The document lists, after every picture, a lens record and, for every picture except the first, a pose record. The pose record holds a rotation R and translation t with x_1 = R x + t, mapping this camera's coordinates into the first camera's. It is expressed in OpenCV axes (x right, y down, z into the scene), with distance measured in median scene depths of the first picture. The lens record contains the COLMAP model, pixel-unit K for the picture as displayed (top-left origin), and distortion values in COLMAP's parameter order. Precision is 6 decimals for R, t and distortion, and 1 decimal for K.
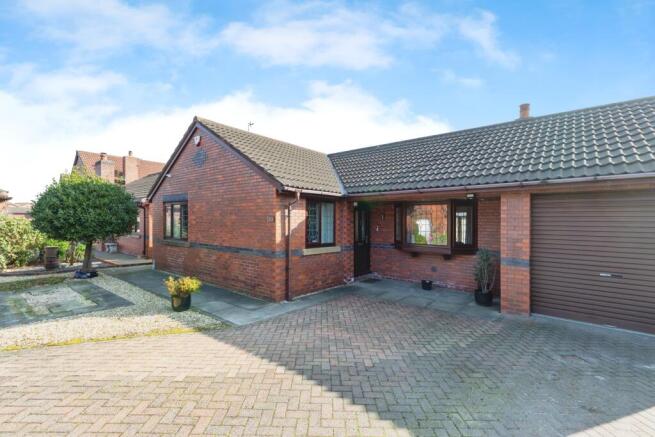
lens RADIAL K [[296.0, 0, 326.2], [0, 296.0, 218.8], [0, 0, 1]] dist [-0.001723, -0.000004]
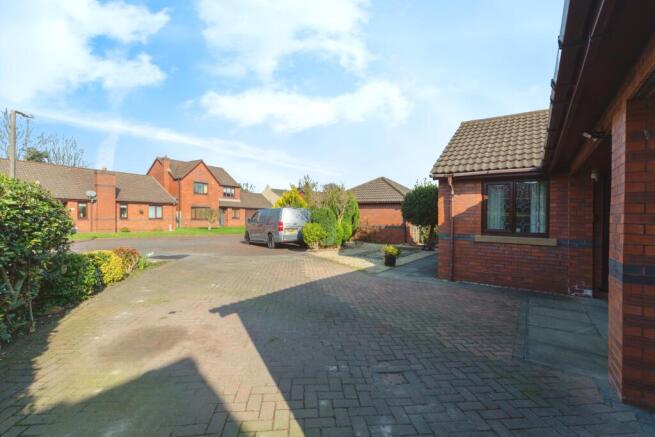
lens RADIAL K [[296.0, 0, 326.0], [0, 296.0, 219.8], [0, 0, 1]] dist [-0.001723, -0.000004]
pose [[0.097673, -0.001572, -0.995217, 0.891157], [-0.007342, 0.999970, -0.002300, 0.065567], [0.995191, 0.007532, 0.097659, 0.459418]]
